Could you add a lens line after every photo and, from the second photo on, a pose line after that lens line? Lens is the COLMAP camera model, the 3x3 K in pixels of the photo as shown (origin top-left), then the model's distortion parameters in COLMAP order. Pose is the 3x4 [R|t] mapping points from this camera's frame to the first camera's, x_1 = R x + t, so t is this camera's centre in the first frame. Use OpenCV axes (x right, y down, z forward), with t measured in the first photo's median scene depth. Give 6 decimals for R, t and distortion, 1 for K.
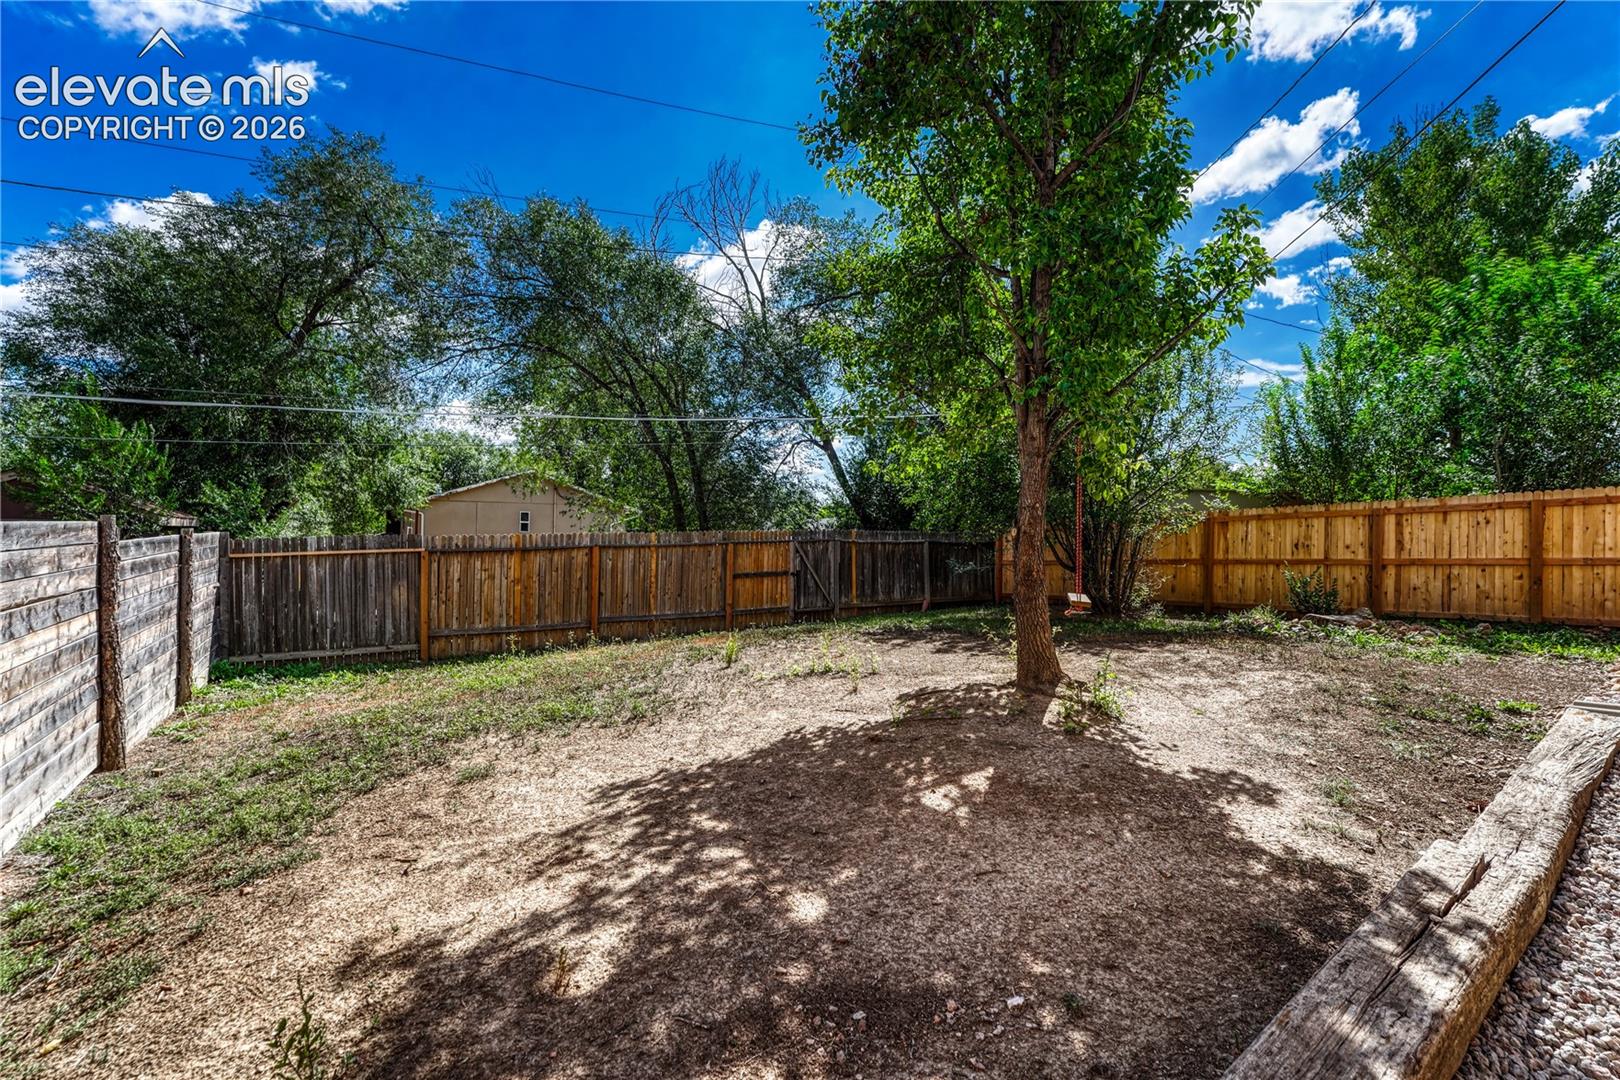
lens RADIAL K [[698.8, 0, 809.8], [0, 698.8, 534.9], [0, 0, 1]] dist [-0.000557, -0.000062]
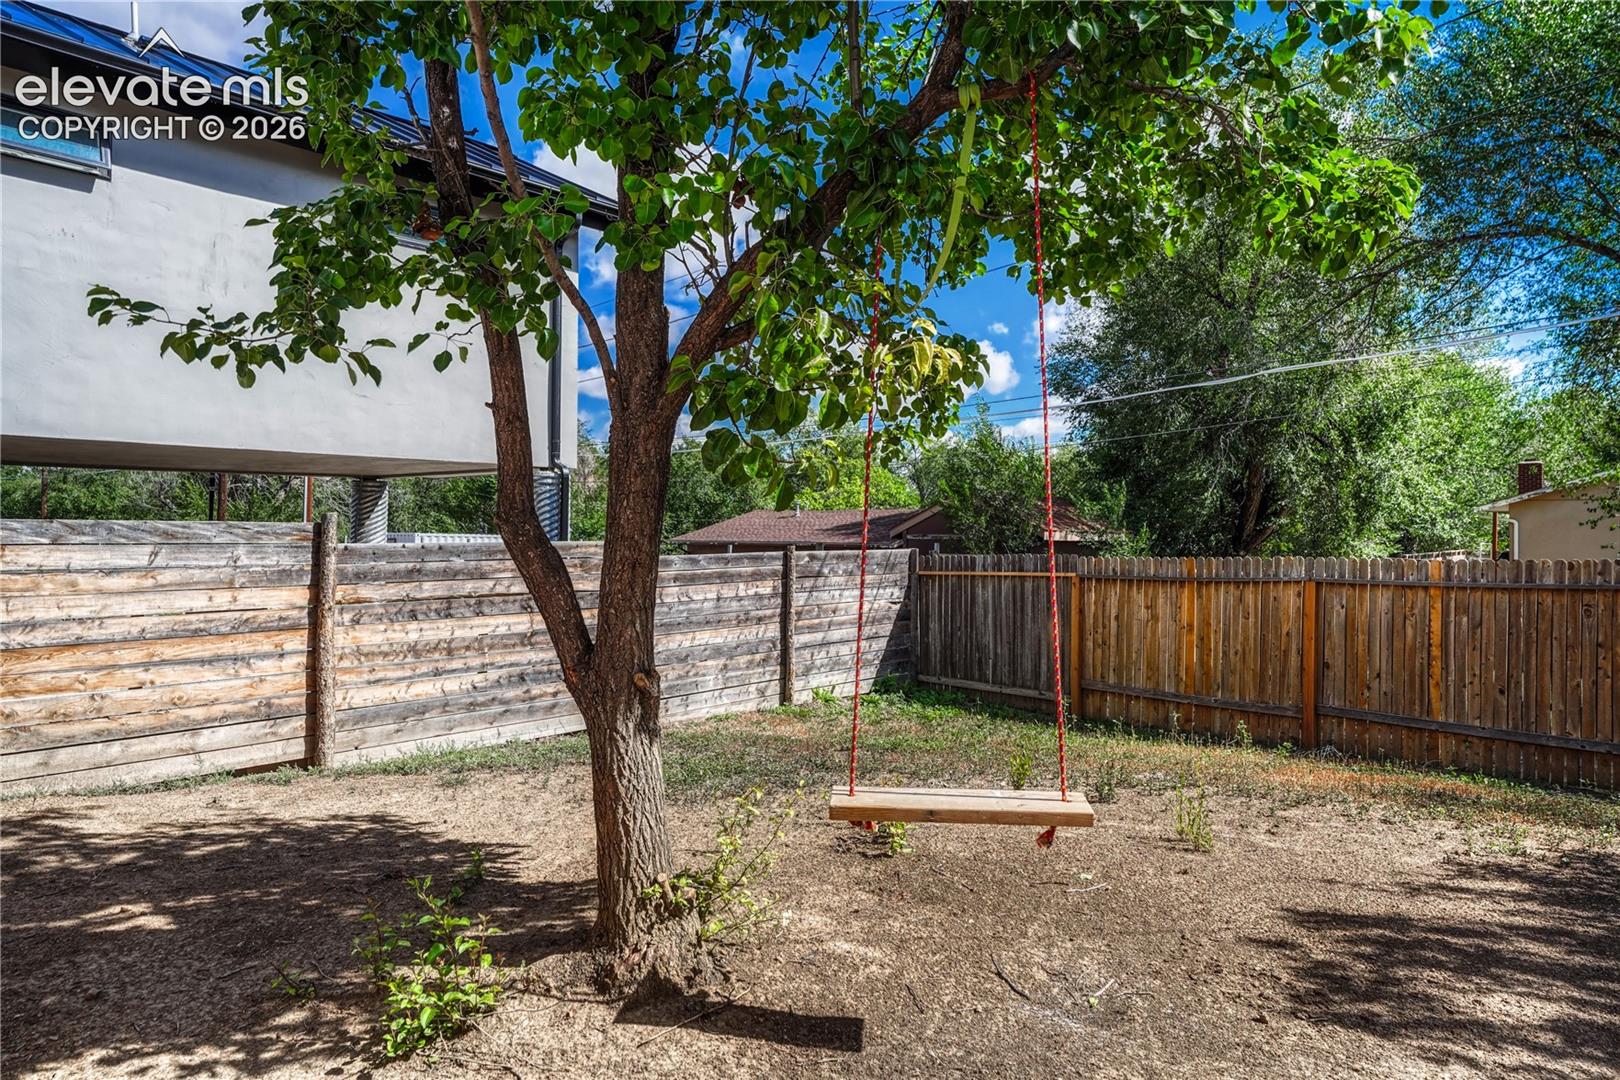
lens RADIAL K [[982.9, 0, 809.9], [0, 982.9, 538.1], [0, 0, 1]] dist [0.007195, 0.002198]
pose [[0.224258, 0.002505, -0.974527, 0.637972], [-0.013403, 0.999910, -0.000514, -0.021421], [0.974438, 0.013176, 0.224272, 0.669705]]
